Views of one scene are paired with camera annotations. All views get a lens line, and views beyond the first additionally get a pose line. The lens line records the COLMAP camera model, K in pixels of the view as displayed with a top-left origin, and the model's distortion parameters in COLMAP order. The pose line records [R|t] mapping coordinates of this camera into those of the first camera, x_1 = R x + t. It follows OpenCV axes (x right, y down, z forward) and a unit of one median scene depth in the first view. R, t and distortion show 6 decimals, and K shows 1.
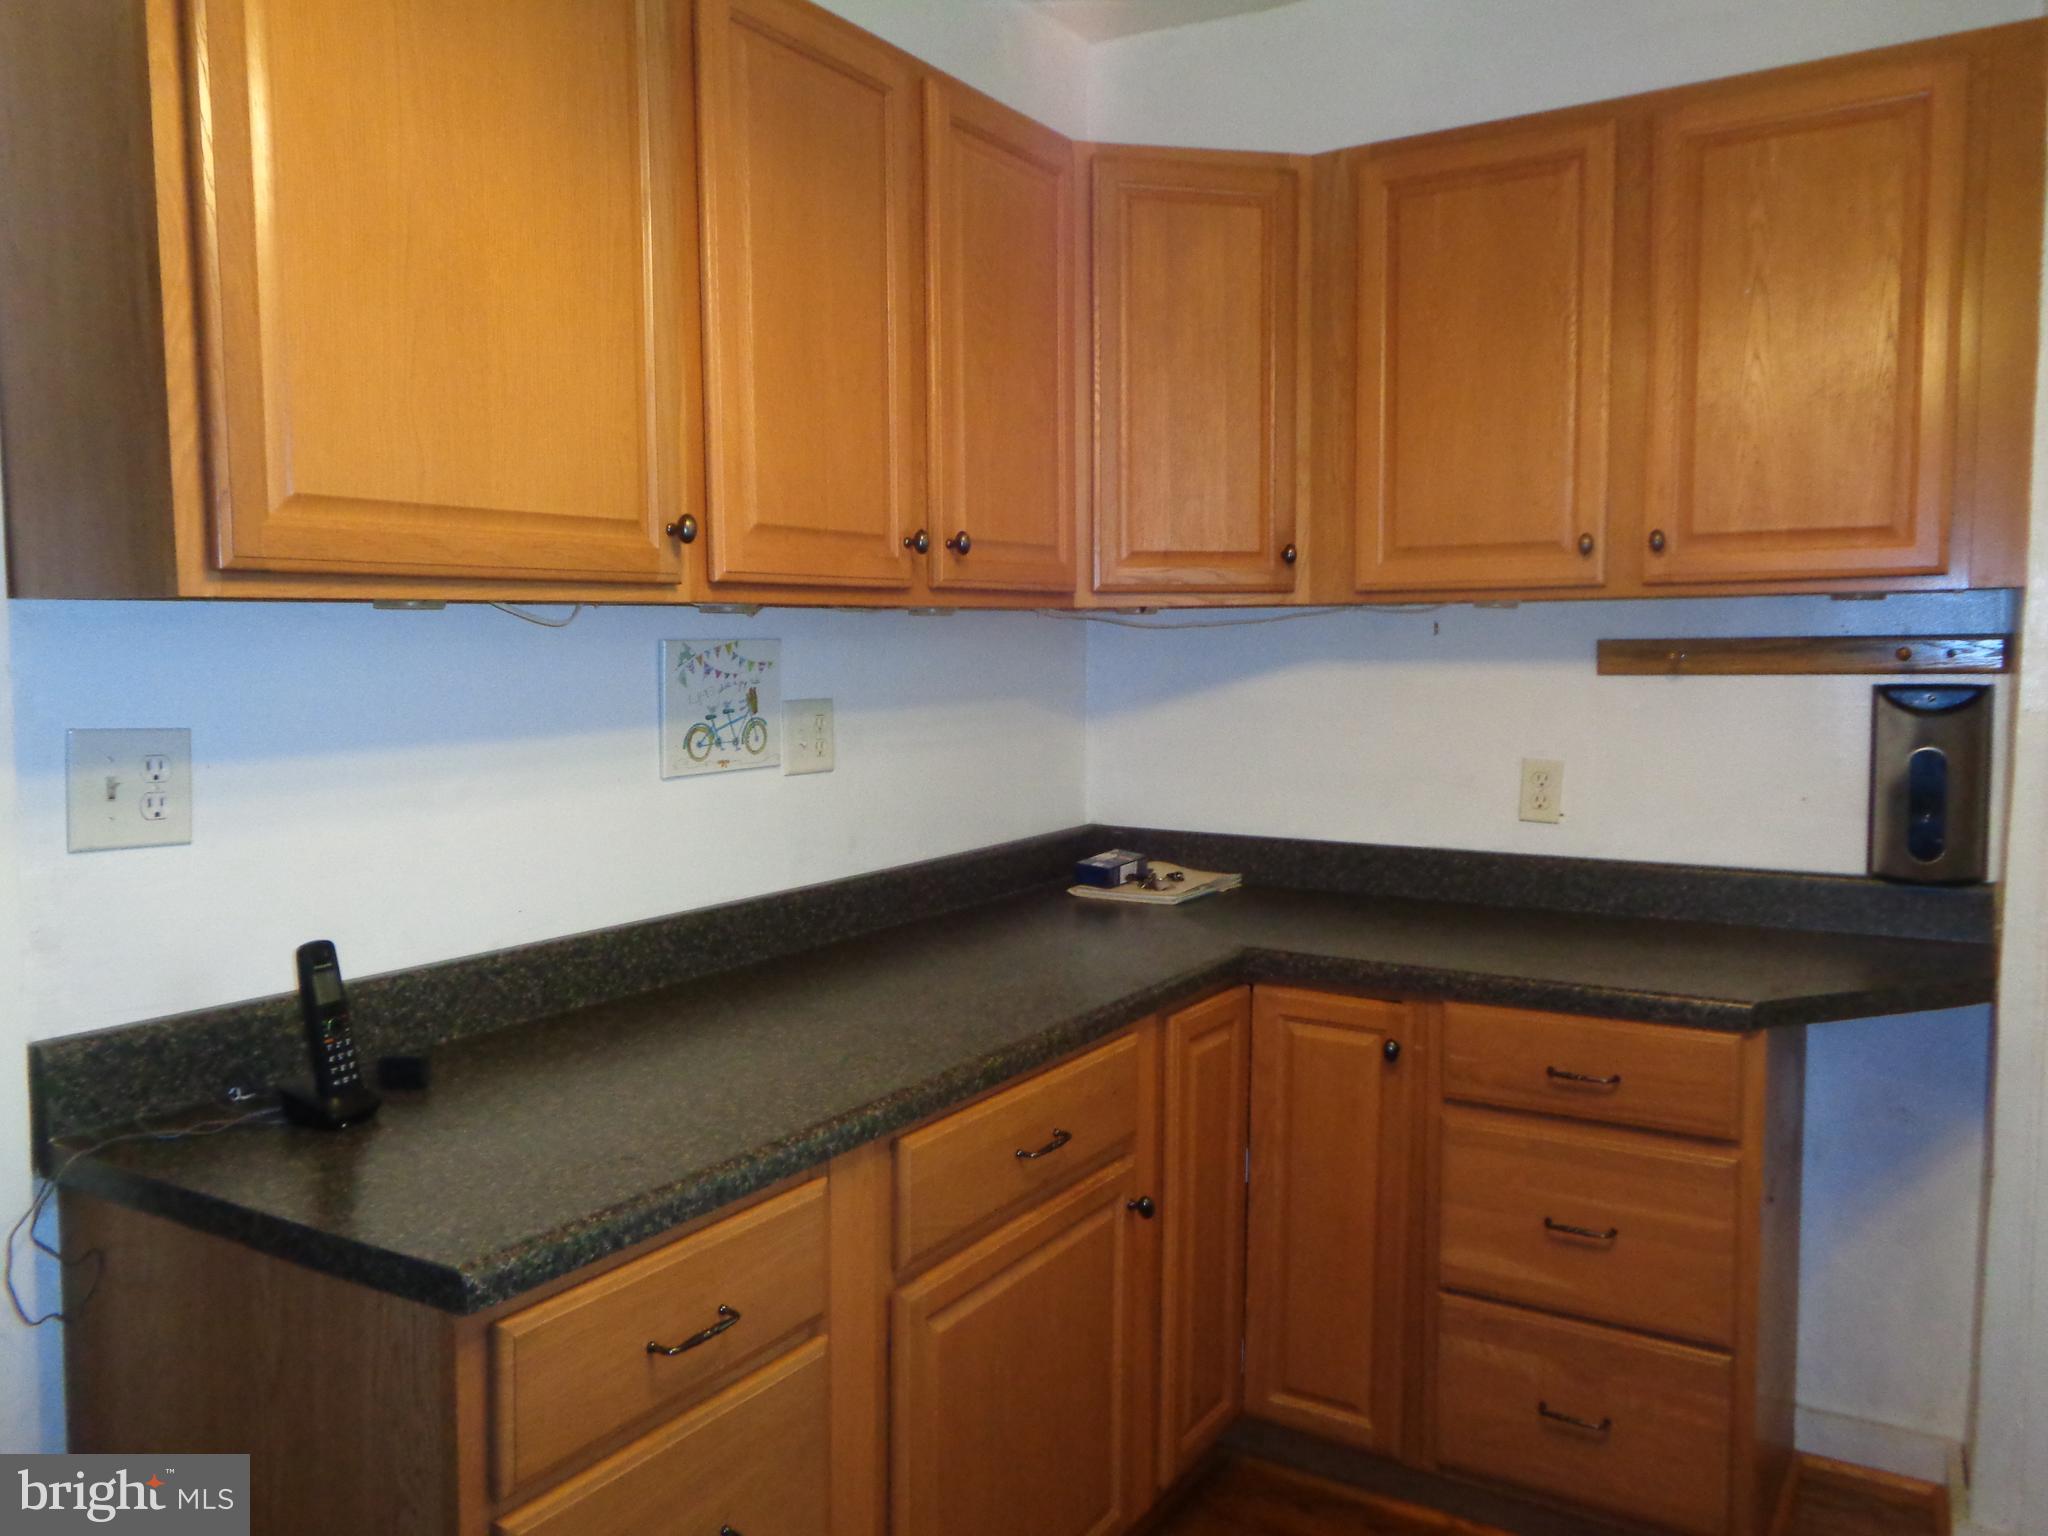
lens RADIAL K [[1526.5, 0, 1024.0], [0, 1526.5, 768.0], [0, 0, 1]] dist [0.002821, 0.000619]
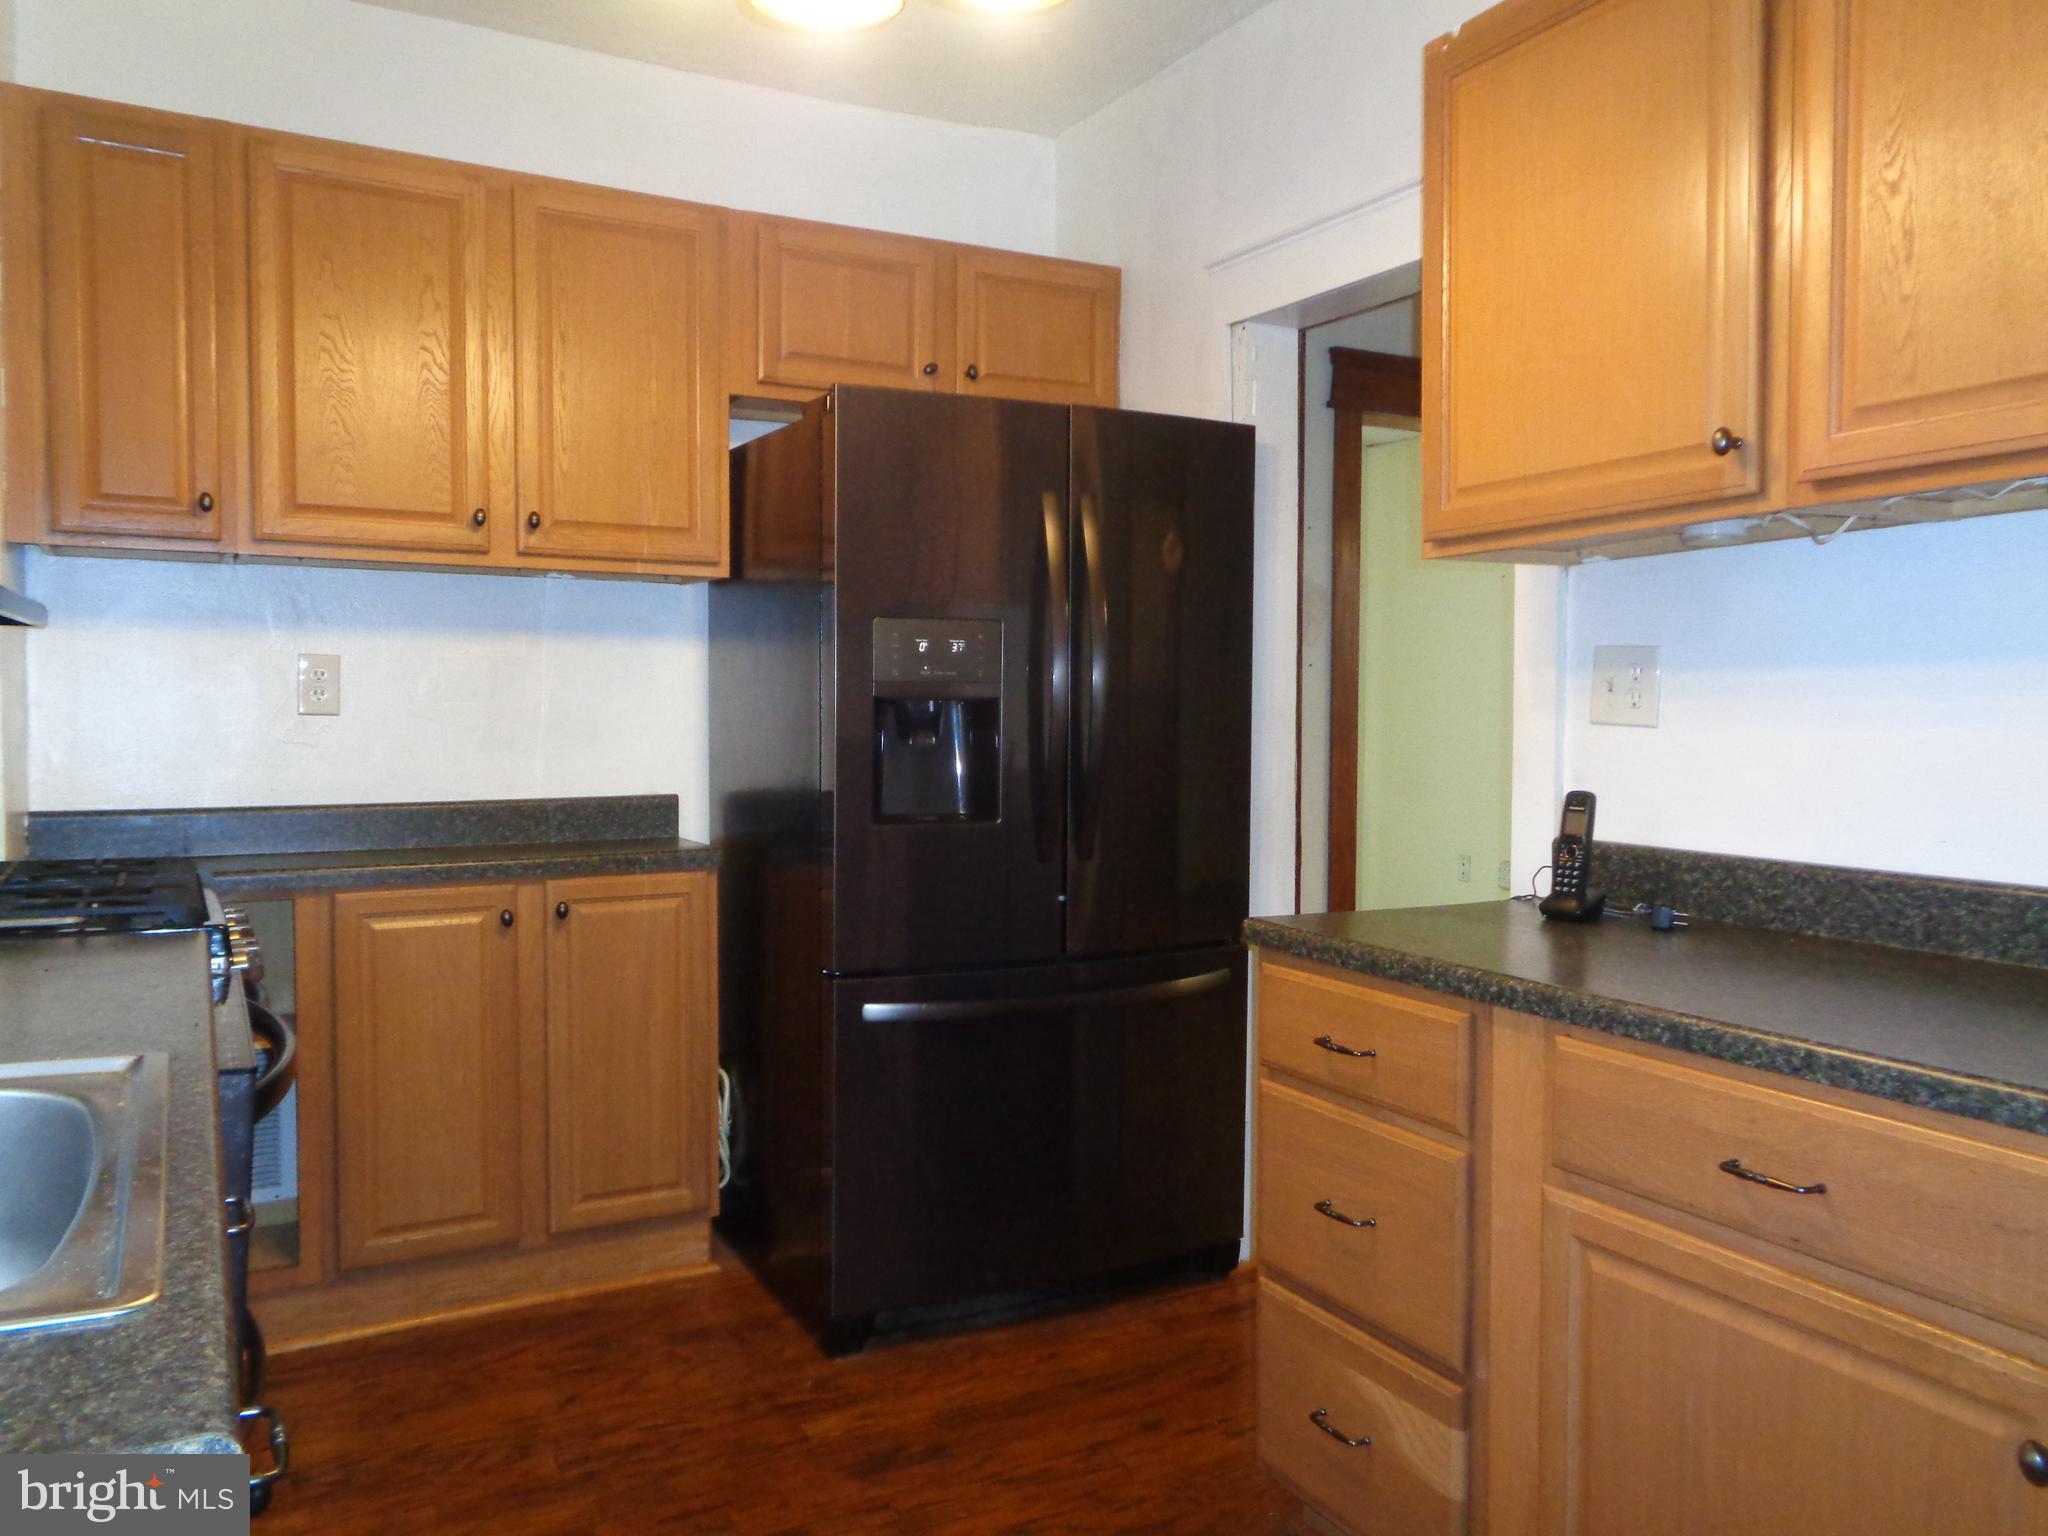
lens RADIAL K [[1526.5, 0, 1024.0], [0, 1526.5, 768.0], [0, 0, 1]] dist [0.002821, 0.000619]
pose [[-0.496484, 0.036659, -0.867271, 0.875821], [-0.071130, 0.994030, 0.082736, 0.010218], [0.865126, 0.102766, -0.490913, 1.071278]]
